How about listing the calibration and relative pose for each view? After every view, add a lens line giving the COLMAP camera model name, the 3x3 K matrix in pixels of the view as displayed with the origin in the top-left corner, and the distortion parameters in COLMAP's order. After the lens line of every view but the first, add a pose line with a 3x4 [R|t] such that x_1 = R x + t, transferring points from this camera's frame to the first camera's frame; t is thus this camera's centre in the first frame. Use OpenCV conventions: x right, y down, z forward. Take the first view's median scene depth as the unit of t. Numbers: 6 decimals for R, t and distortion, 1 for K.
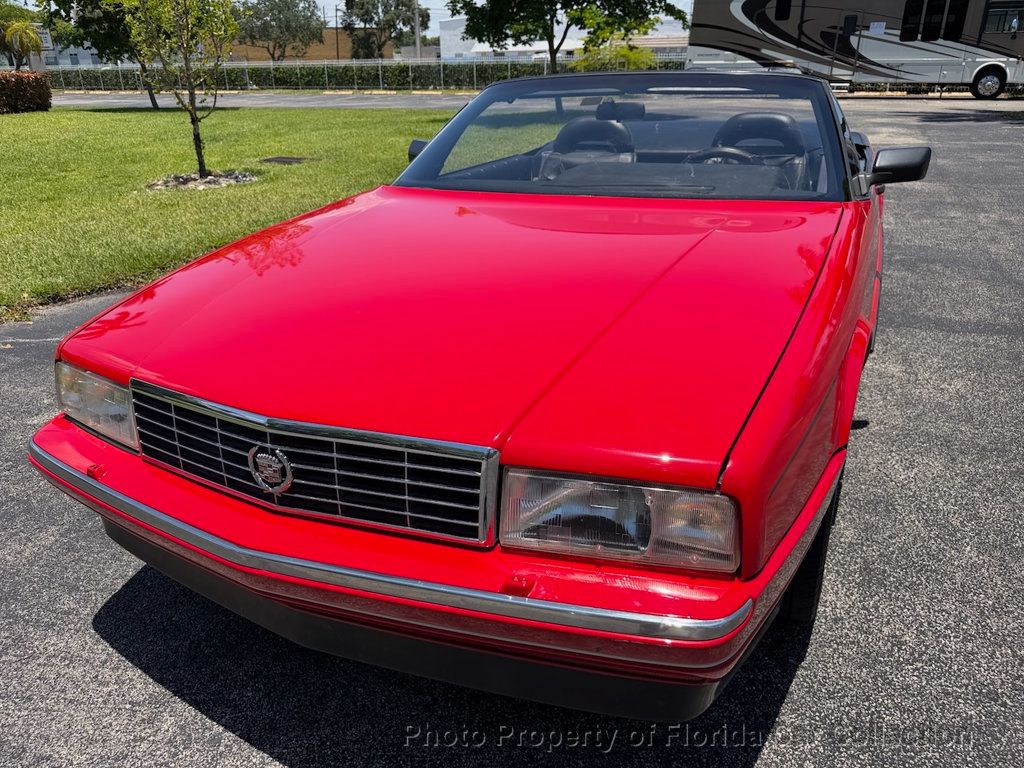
lens RADIAL K [[729.8, 0, 509.5], [0, 729.8, 382.5], [0, 0, 1]] dist [0.004046, -0.007706]
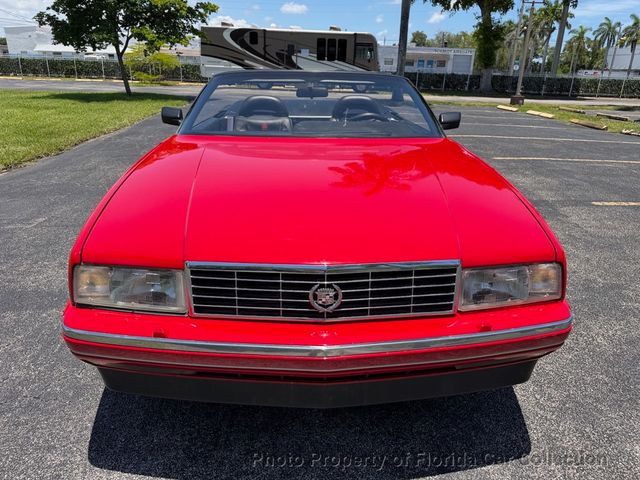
lens RADIAL K [[455.4, 0, 323.3], [0, 455.4, 242.4], [0, 0, 1]] dist [0.022612, -0.031135]
pose [[0.879816, -0.126262, 0.458238, -0.521035], [0.146920, 0.989102, -0.009549, 0.002882], [-0.452039, 0.075726, 0.888778, 0.046508]]
